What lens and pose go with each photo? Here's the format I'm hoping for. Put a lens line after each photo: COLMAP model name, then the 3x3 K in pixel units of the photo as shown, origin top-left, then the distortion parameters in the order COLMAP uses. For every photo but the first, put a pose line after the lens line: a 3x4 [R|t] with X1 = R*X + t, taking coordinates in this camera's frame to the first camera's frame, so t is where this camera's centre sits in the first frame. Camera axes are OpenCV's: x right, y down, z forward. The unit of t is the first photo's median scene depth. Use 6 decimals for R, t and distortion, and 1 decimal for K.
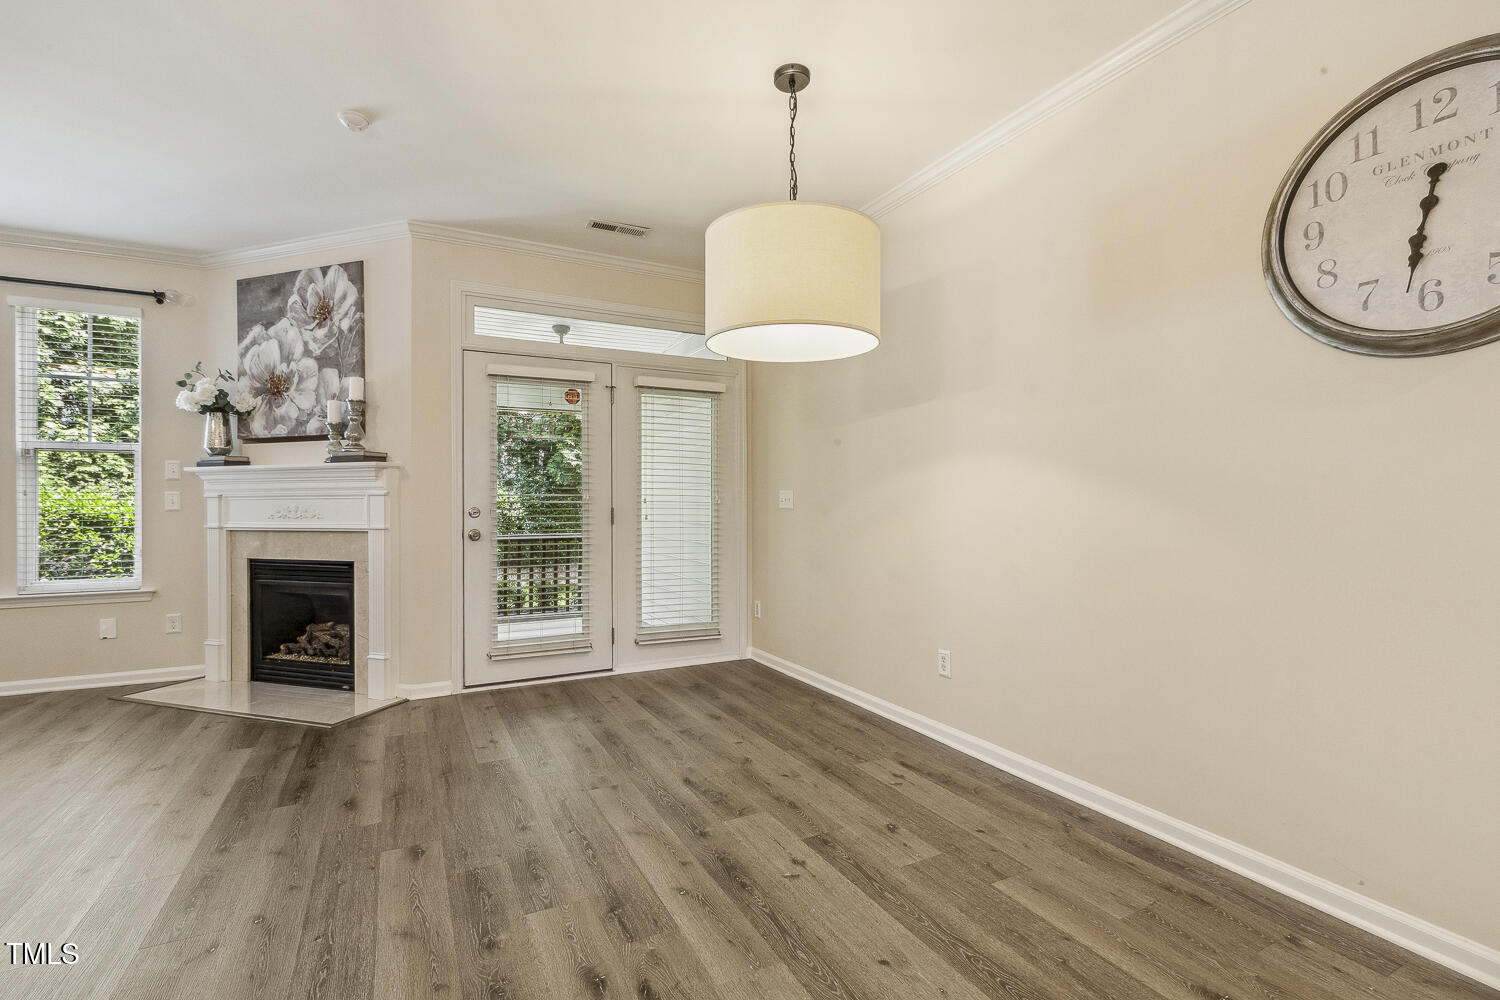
lens RADIAL K [[680.9, 0, 752.5], [0, 680.9, 499.9], [0, 0, 1]] dist [0.002434, -0.001283]
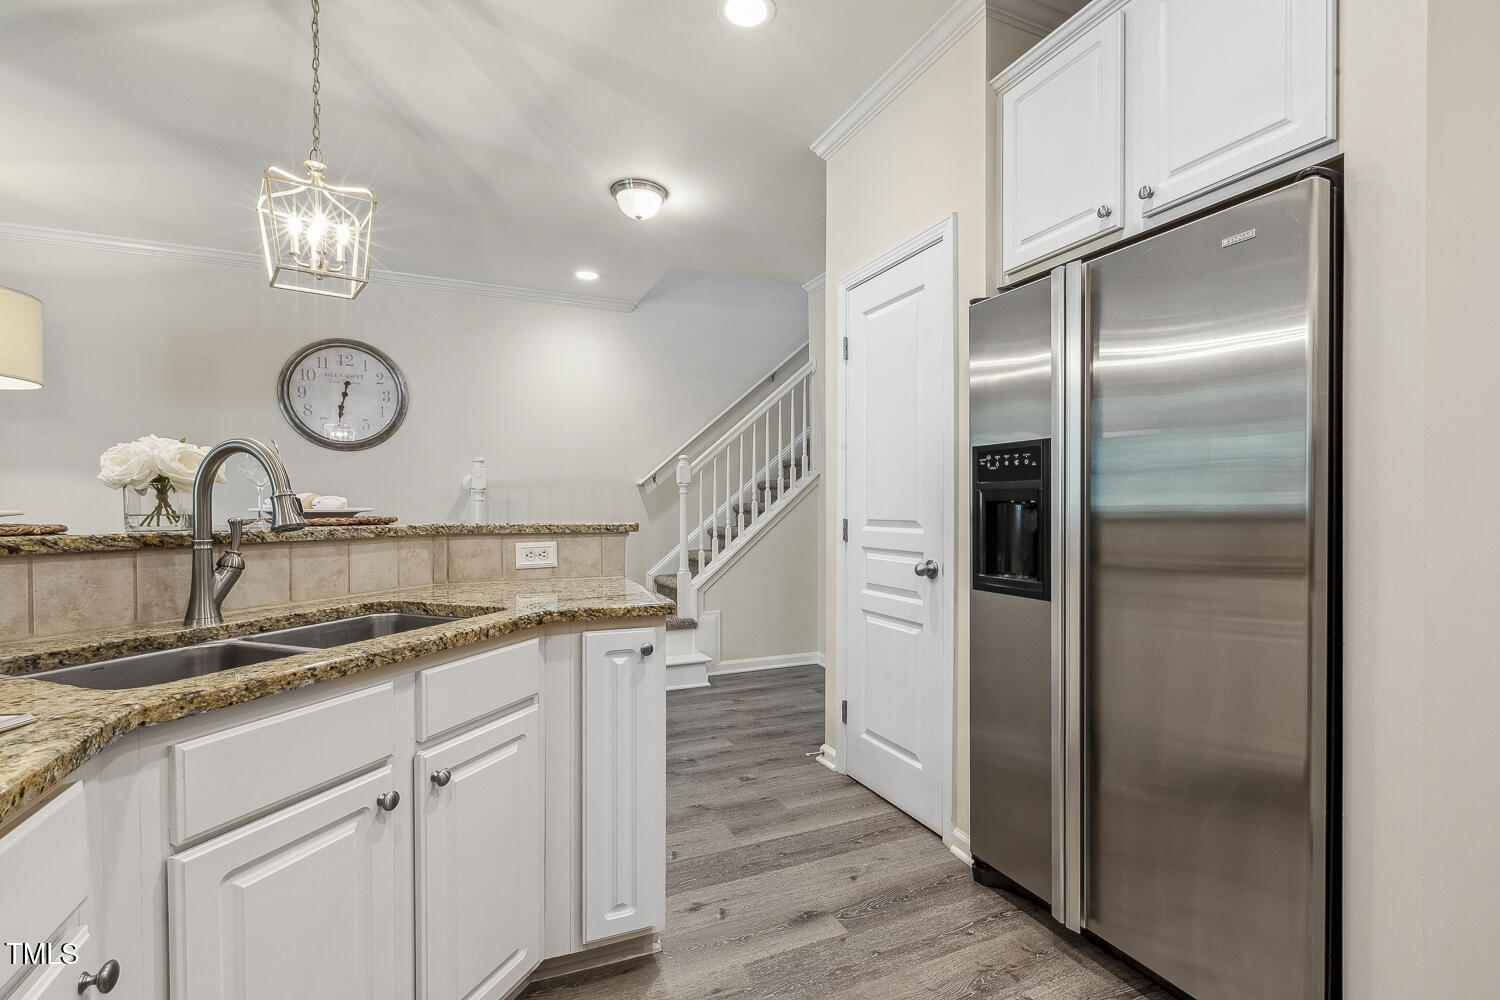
lens RADIAL K [[680.9, 0, 757.2], [0, 680.9, 511.7], [0, 0, 1]] dist [0.002434, -0.001283]
pose [[0.041437, -0.005973, 0.999123, -0.661118], [0.004692, 0.999972, 0.005784, 0.007575], [-0.999130, 0.004448, 0.041463, -0.298782]]
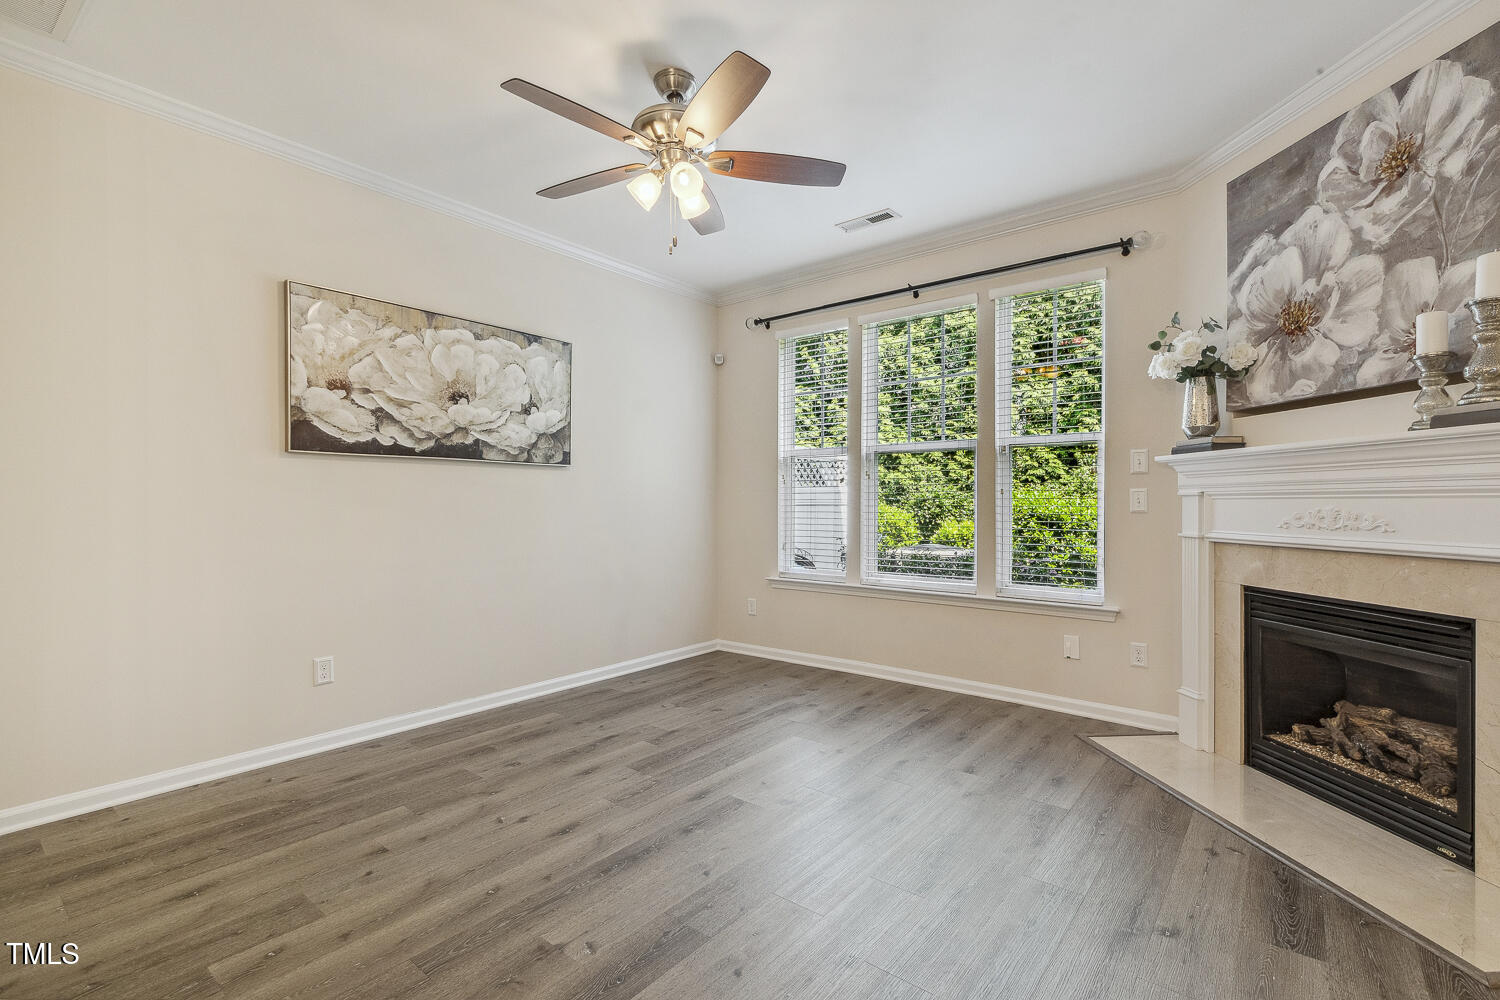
lens RADIAL K [[680.9, 0, 750.7], [0, 680.9, 502.7], [0, 0, 1]] dist [0.002434, -0.001283]
pose [[0.400875, 0.005234, -0.916118, -0.322180], [-0.001017, 0.999986, 0.005268, 0.000427], [0.916132, -0.001180, 0.400875, 0.283335]]
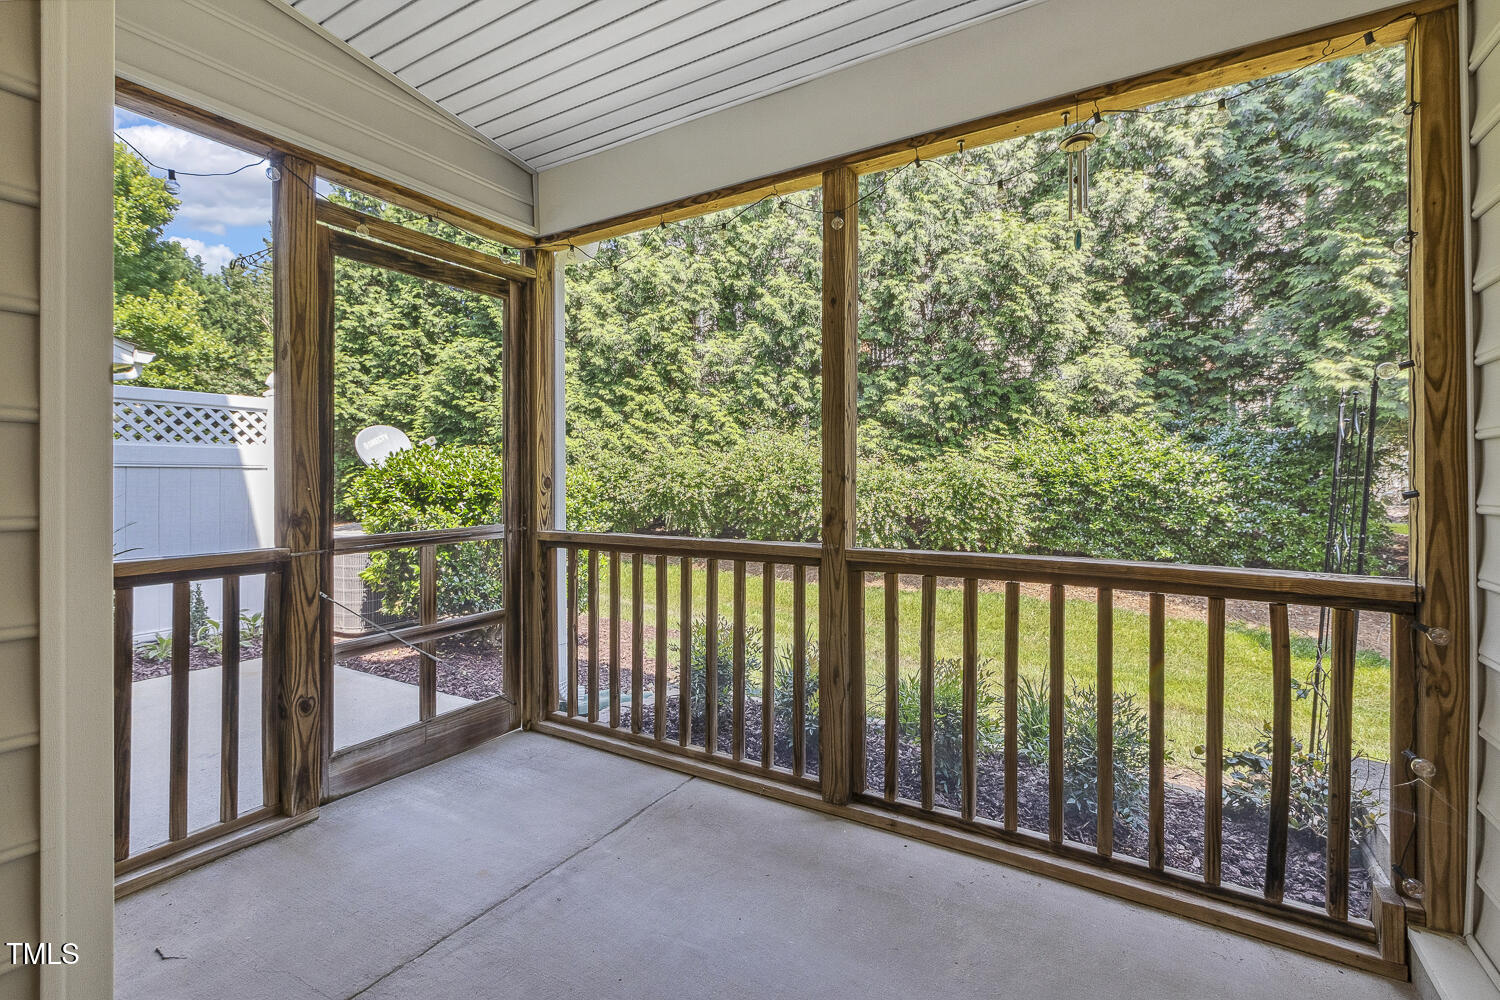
lens RADIAL K [[680.9, 0, 748.0], [0, 680.9, 473.2], [0, 0, 1]] dist [0.002434, -0.001283]
pose [[0.526977, -0.001749, -0.849878, -0.264489], [-0.001493, 0.999994, -0.002983, 0.024251], [0.849878, 0.002841, 0.526971, 1.332365]]
